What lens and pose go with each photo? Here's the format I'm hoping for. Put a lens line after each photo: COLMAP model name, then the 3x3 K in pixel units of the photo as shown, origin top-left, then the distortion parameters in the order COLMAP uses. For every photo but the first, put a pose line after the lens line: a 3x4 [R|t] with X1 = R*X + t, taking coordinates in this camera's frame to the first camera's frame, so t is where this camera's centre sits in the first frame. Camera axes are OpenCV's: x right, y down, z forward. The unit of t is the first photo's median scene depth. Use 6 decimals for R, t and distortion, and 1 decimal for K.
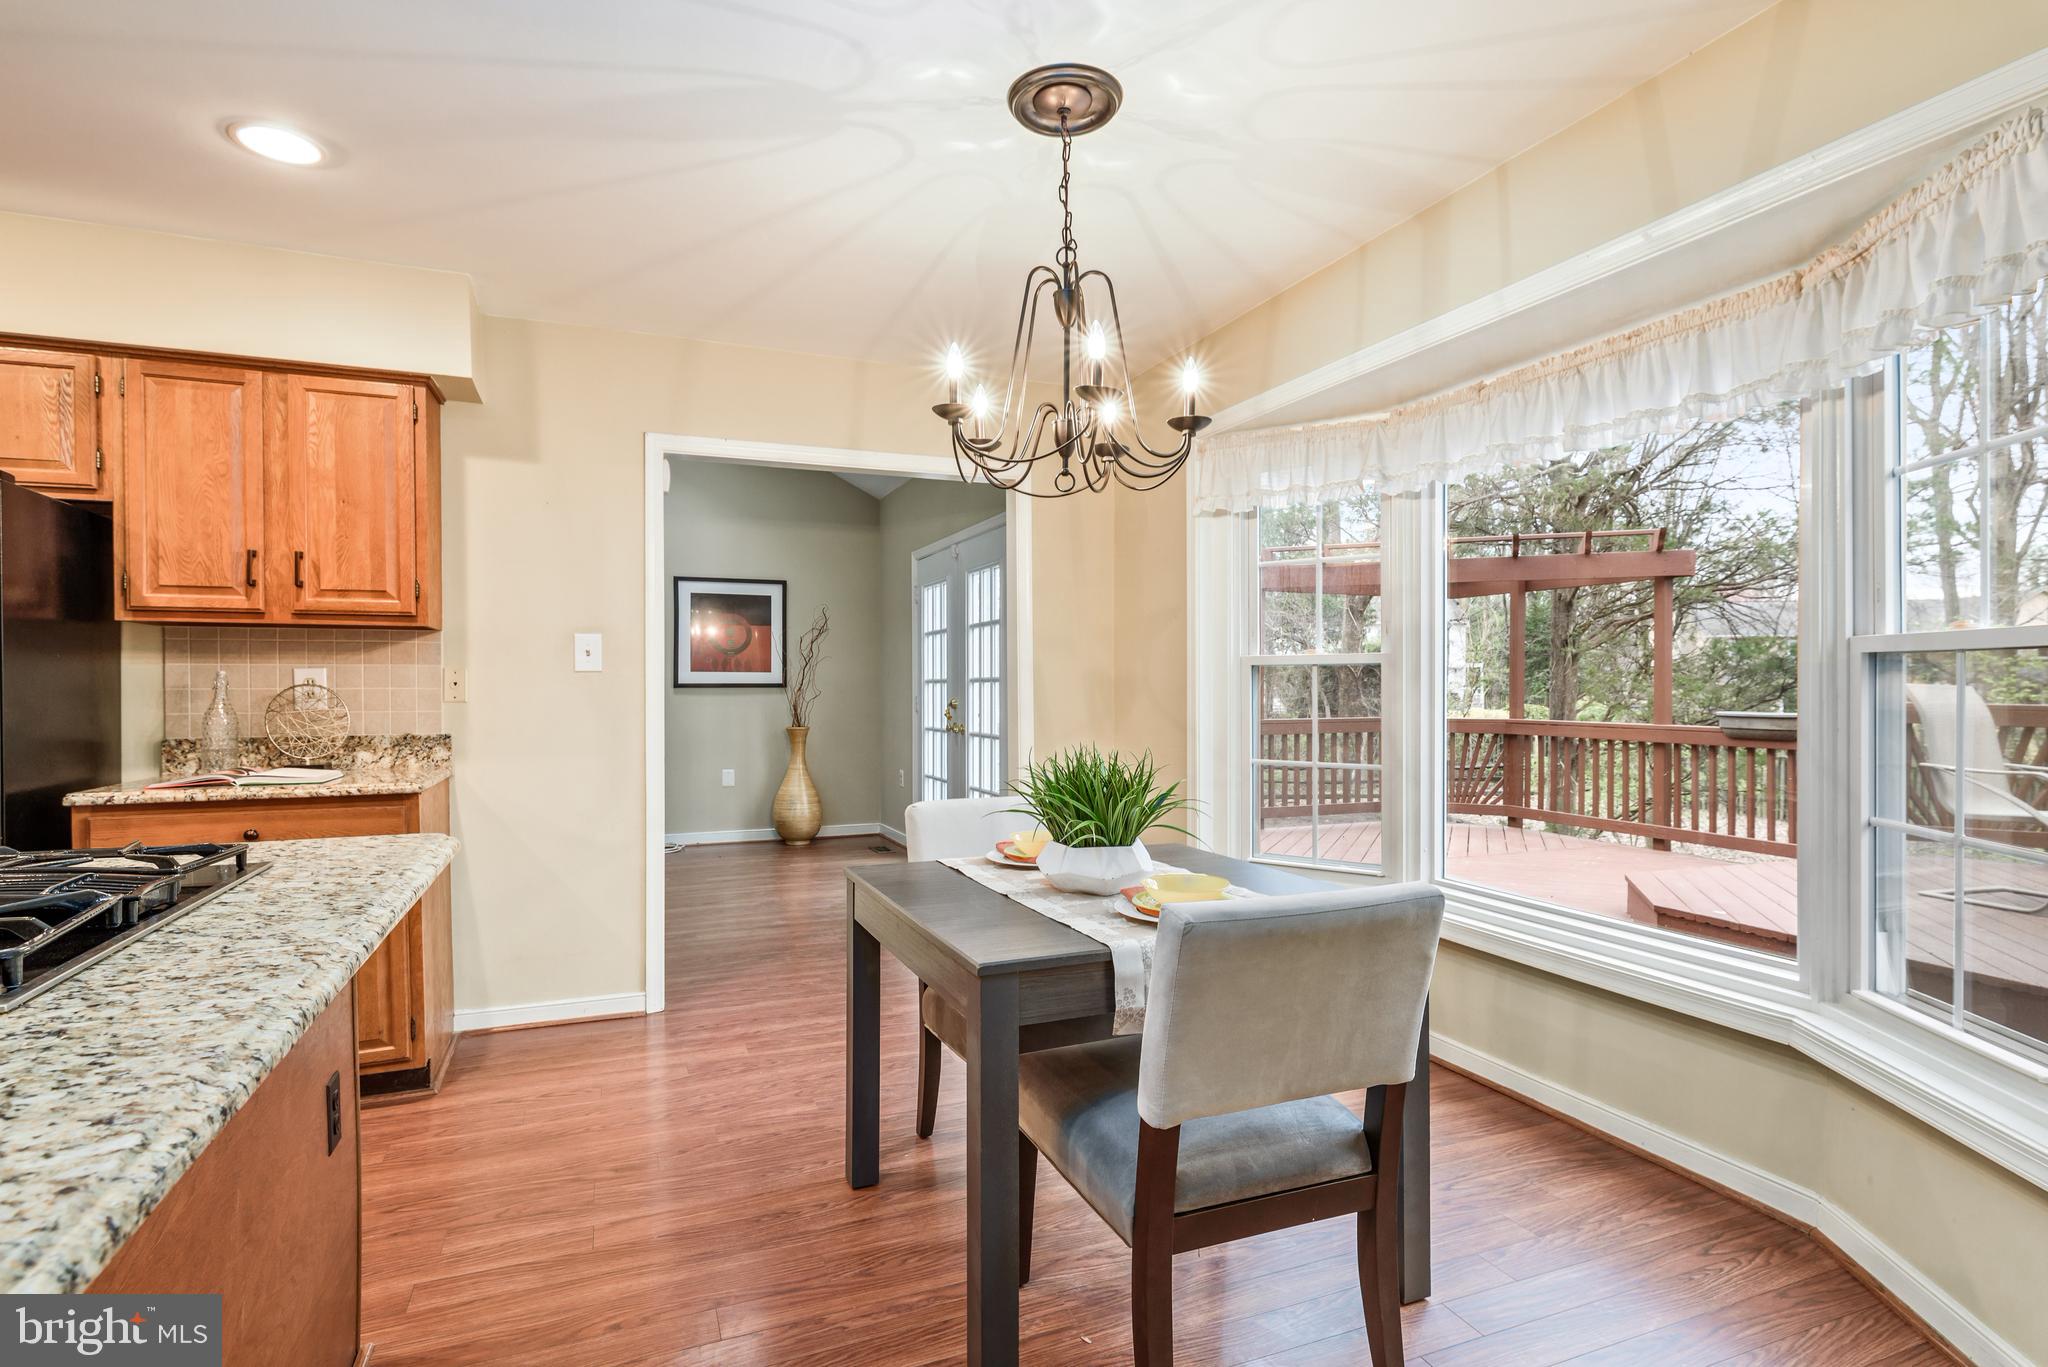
lens RADIAL K [[1025.1, 0, 1040.0], [0, 1025.1, 695.9], [0, 0, 1]] dist [-0.001966, -0.001077]
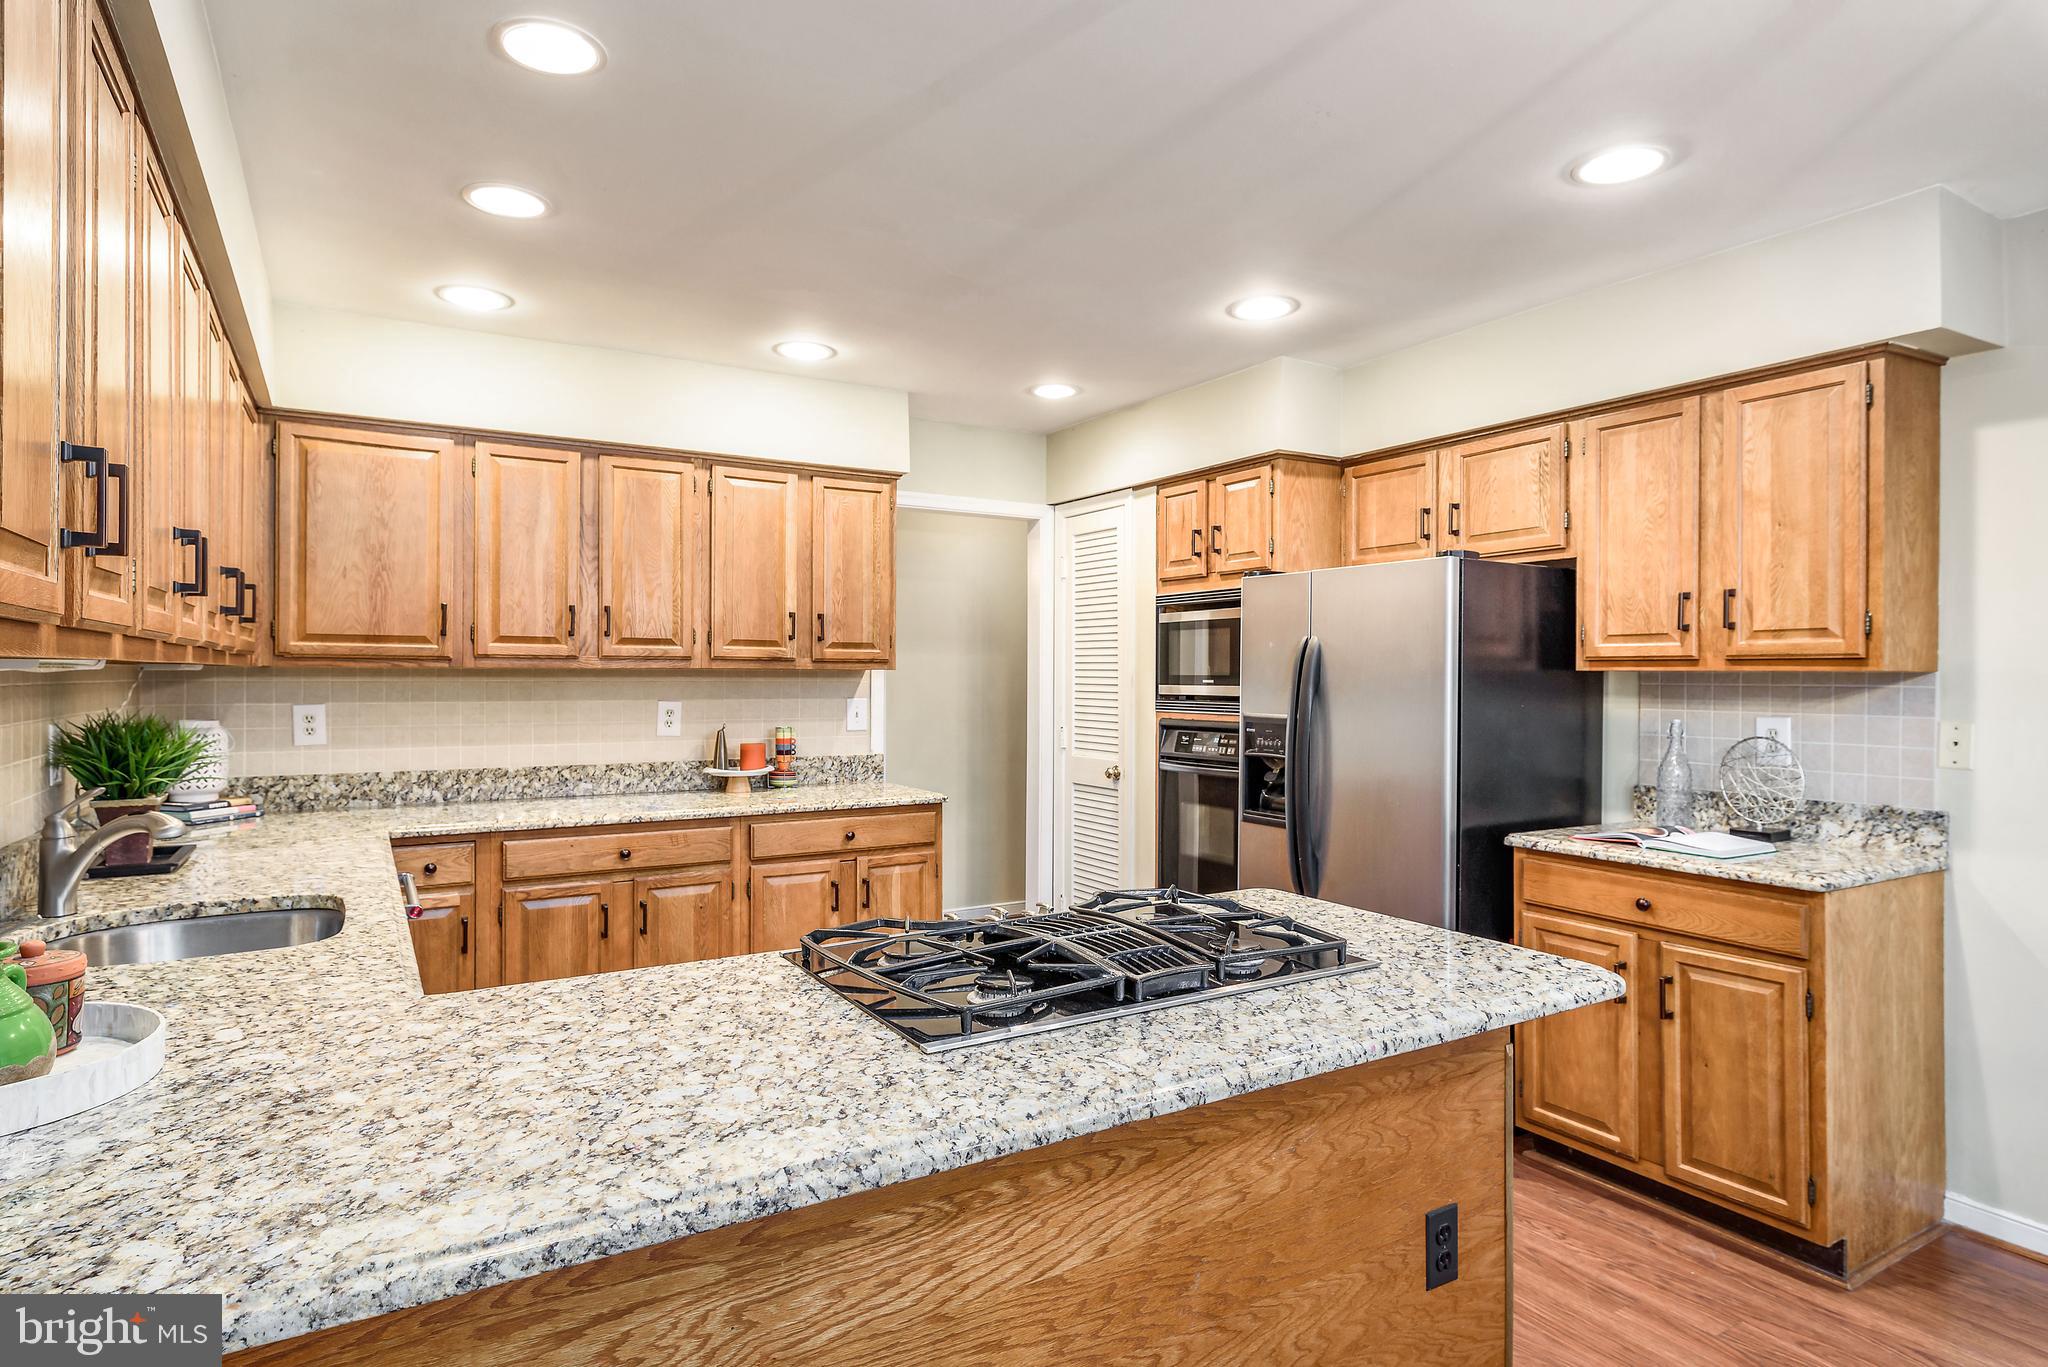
lens RADIAL K [[1114.4, 0, 1012.9], [0, 1114.4, 684.6], [0, 0, 1]] dist [0.005761, 0.000323]
pose [[0.141876, 0.010379, -0.989830, 0.137520], [-0.015413, 0.999847, 0.008275, -0.056906], [0.989764, 0.014082, 0.142015, 0.252926]]
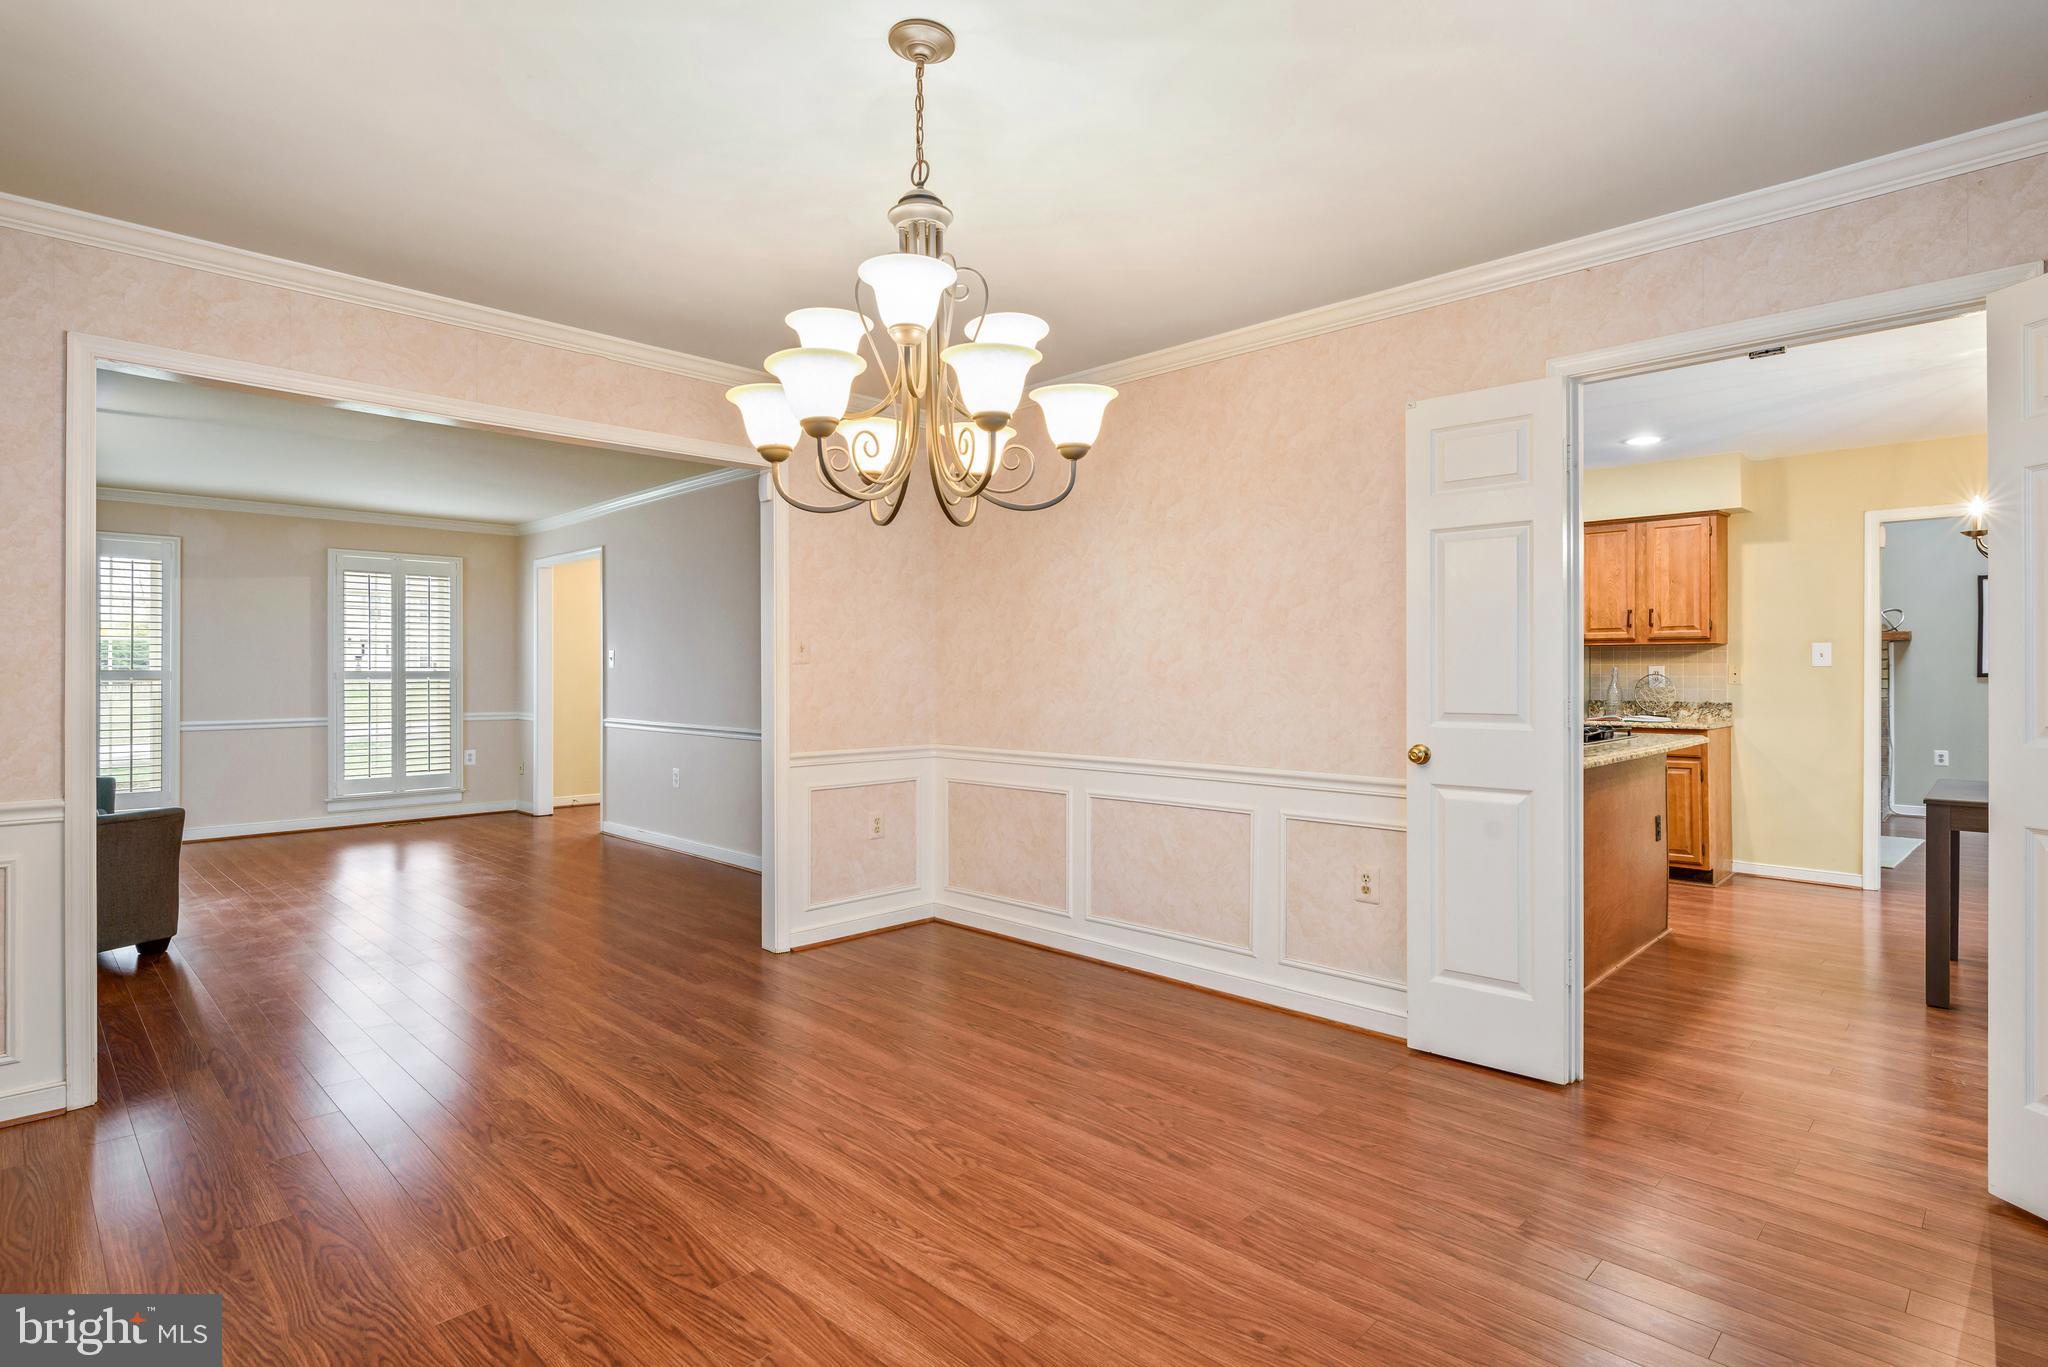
lens RADIAL K [[1025.1, 0, 1026.9], [0, 1025.1, 678.1], [0, 0, 1]] dist [-0.001966, -0.001077]
pose [[0.382312, 0.004078, -0.924024, 0.669014], [-0.010802, 0.999942, -0.000057, 0.009558], [0.923970, 0.010003, 0.382333, -0.904079]]
